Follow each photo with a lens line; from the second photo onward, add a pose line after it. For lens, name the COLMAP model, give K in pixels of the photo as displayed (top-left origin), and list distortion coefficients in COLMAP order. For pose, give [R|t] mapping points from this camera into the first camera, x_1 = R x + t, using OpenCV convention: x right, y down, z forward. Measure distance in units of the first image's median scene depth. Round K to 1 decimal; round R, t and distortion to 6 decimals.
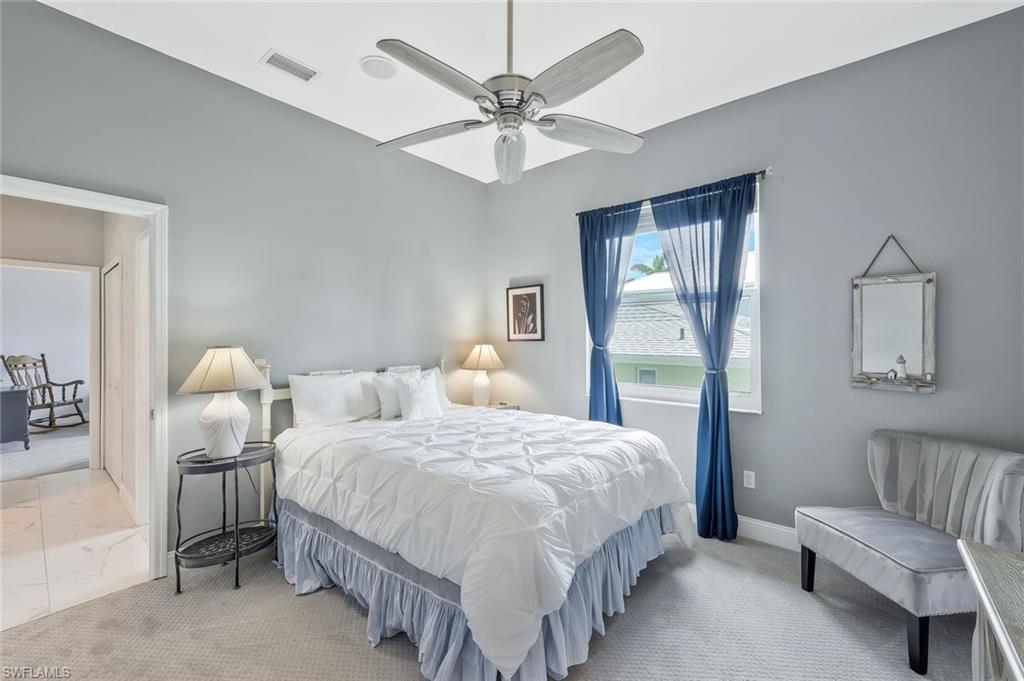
lens RADIAL K [[419.7, 0, 515.3], [0, 419.7, 338.8], [0, 0, 1]] dist [-0.001627, -0.000140]
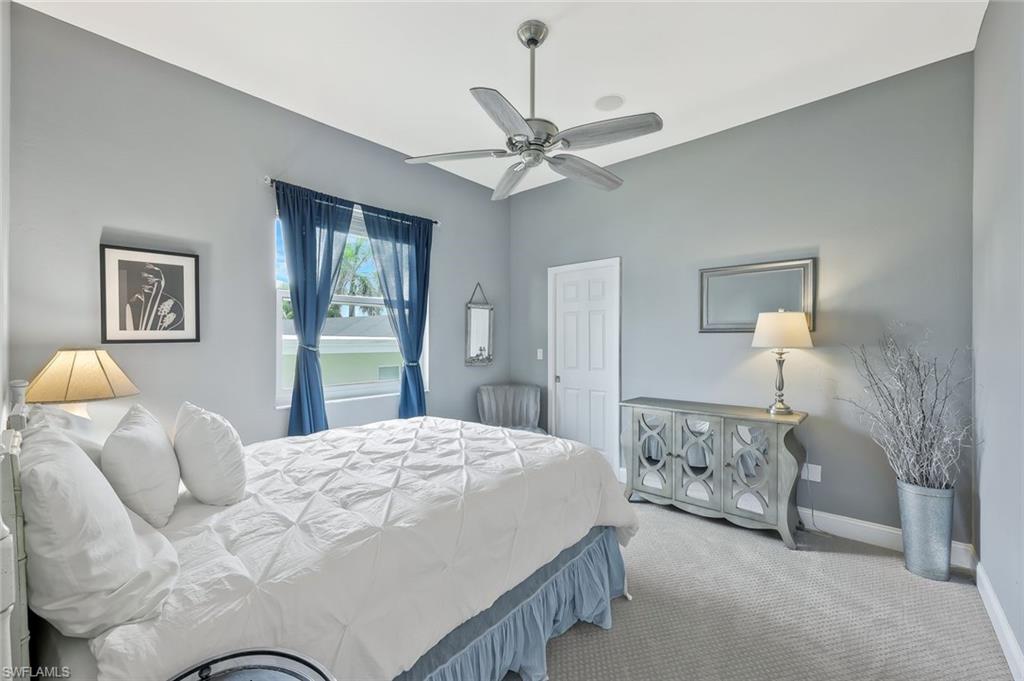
lens RADIAL K [[419.7, 0, 515.2], [0, 419.7, 339.4], [0, 0, 1]] dist [-0.001627, -0.000140]
pose [[0.017544, -0.005431, 0.999831, -0.945075], [-0.002505, 0.999982, 0.005476, -0.005250], [-0.999843, -0.002601, 0.017530, 0.786250]]
